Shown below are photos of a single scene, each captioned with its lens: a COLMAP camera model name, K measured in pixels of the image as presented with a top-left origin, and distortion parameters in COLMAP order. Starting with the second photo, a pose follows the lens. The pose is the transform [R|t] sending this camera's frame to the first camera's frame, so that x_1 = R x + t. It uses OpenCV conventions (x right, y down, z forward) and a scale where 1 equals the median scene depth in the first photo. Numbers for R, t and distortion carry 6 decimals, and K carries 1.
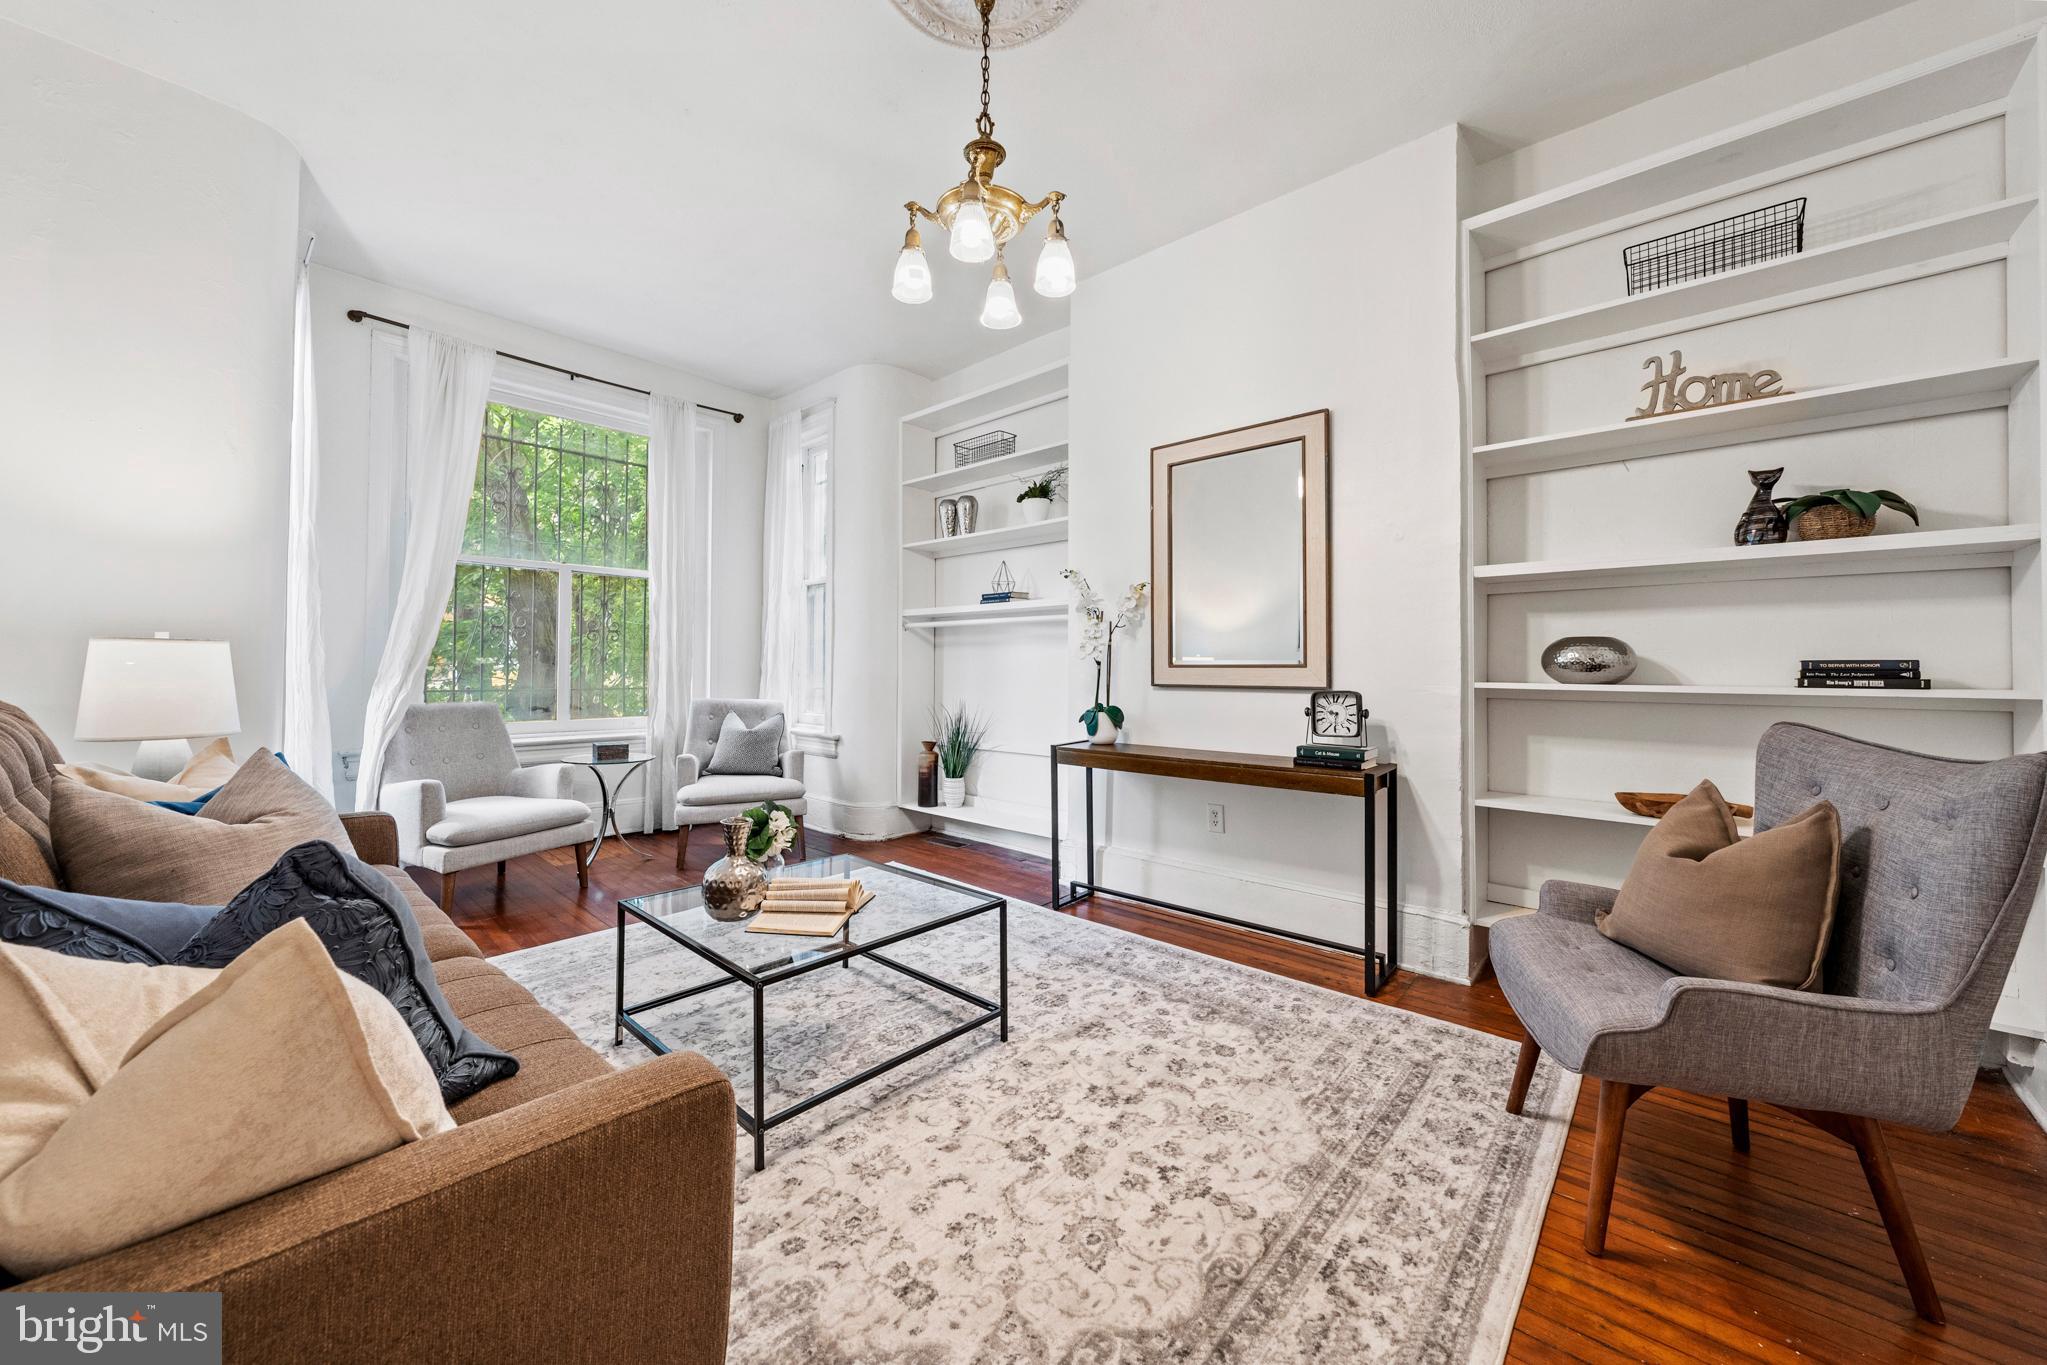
lens RADIAL K [[742.8, 0, 1010.1], [0, 742.8, 669.3], [0, 0, 1]] dist [0.003443, 0.000020]
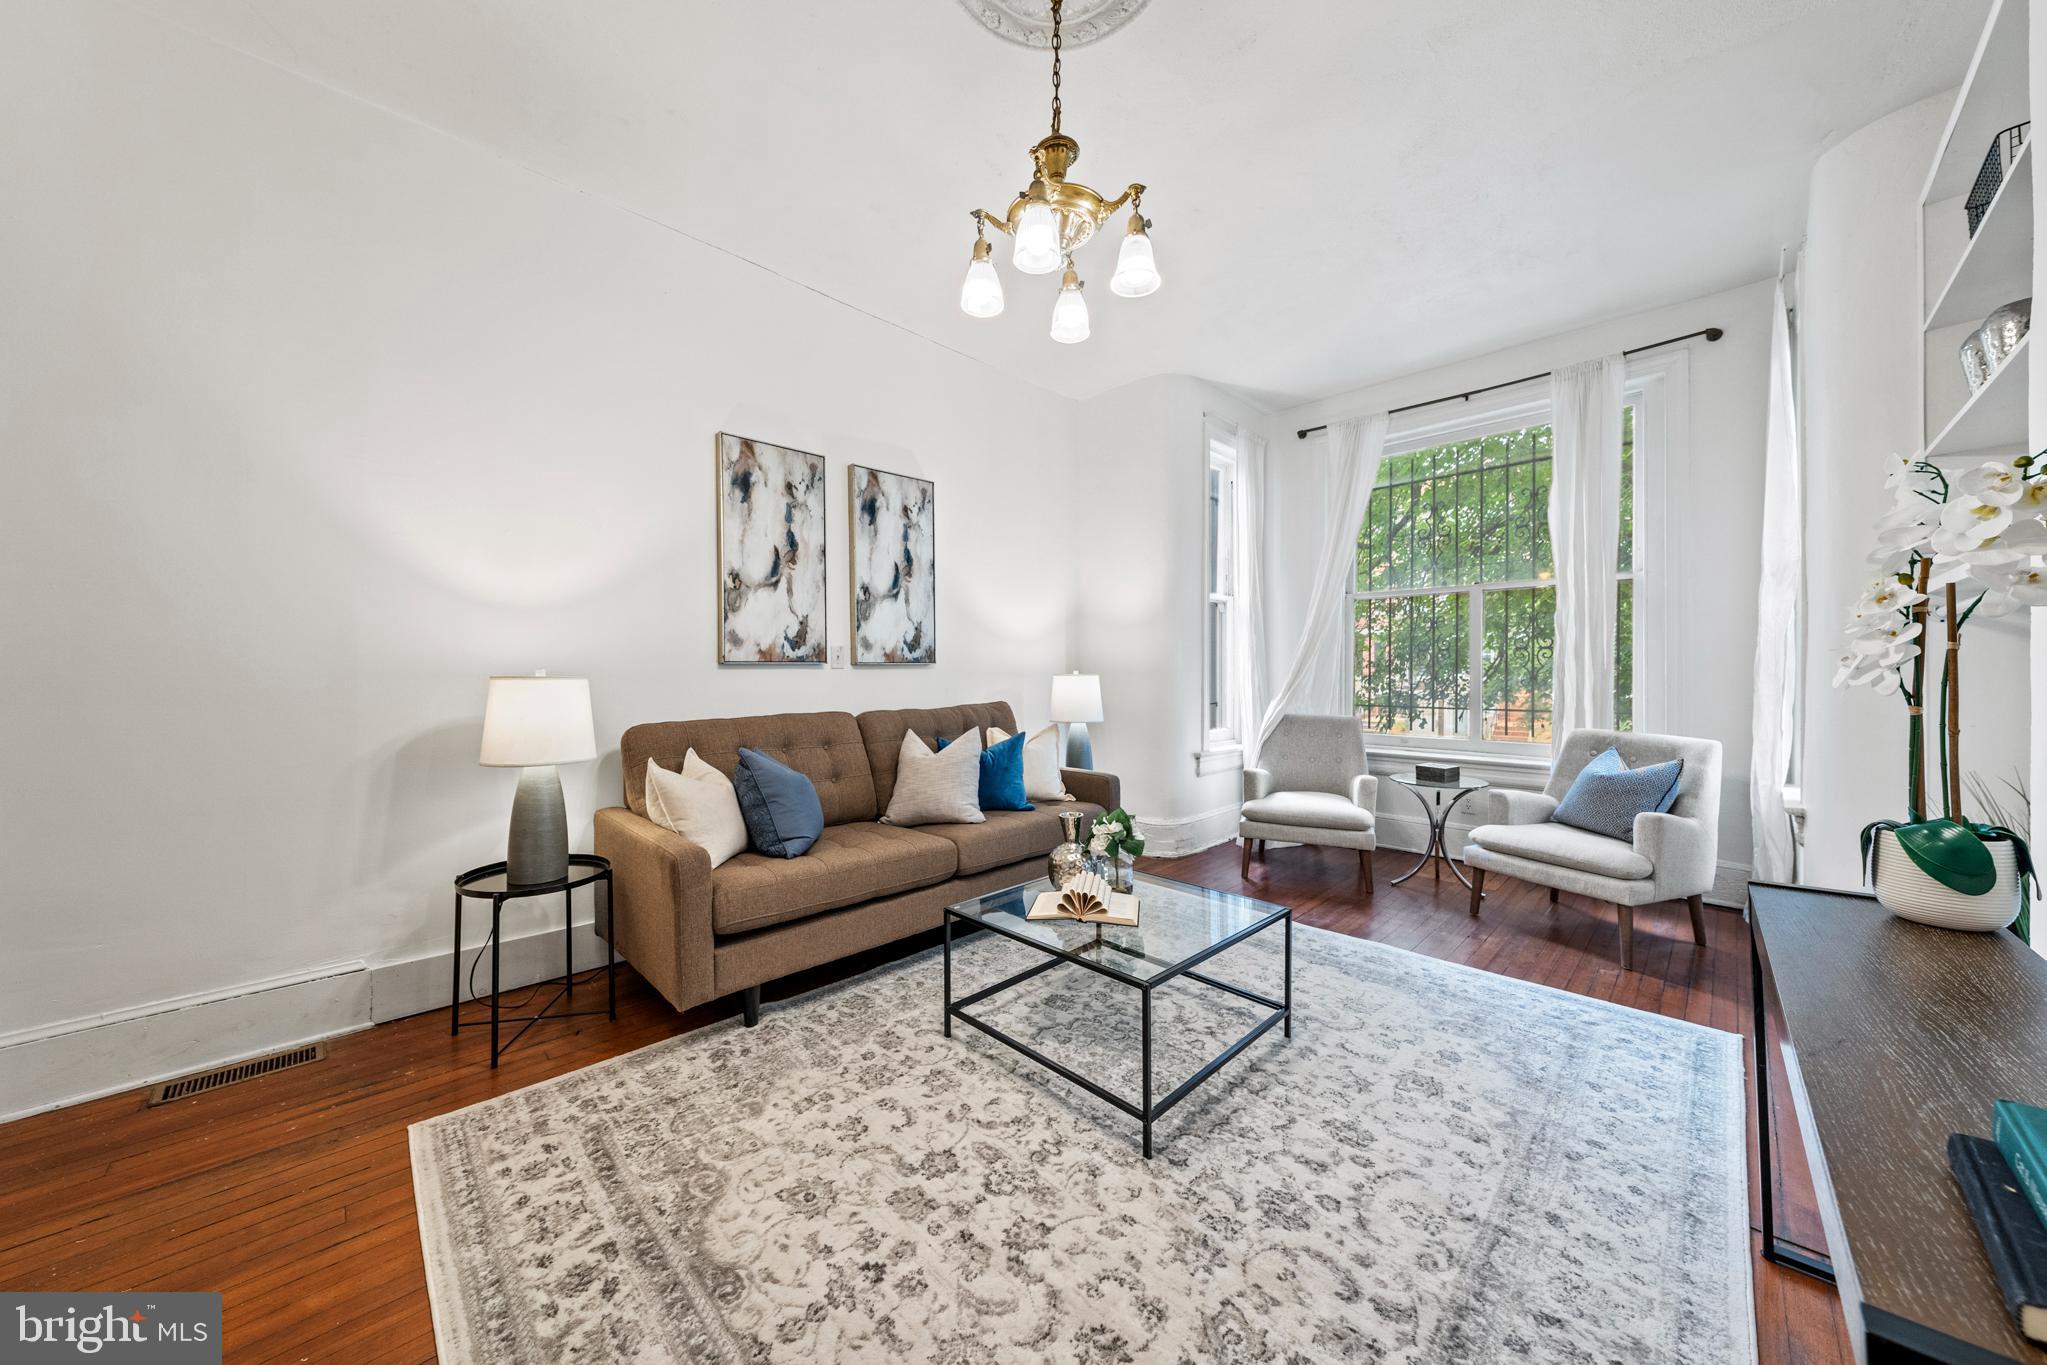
lens RADIAL K [[703.3, 0, 1020.8], [0, 703.3, 675.6], [0, 0, 1]] dist [-0.001281, -0.000441]
pose [[-0.047348, -0.003652, -0.998872, 0.931477], [-0.005688, 0.999978, -0.003386, -0.028818], [0.998862, 0.005521, -0.047367, 1.081378]]
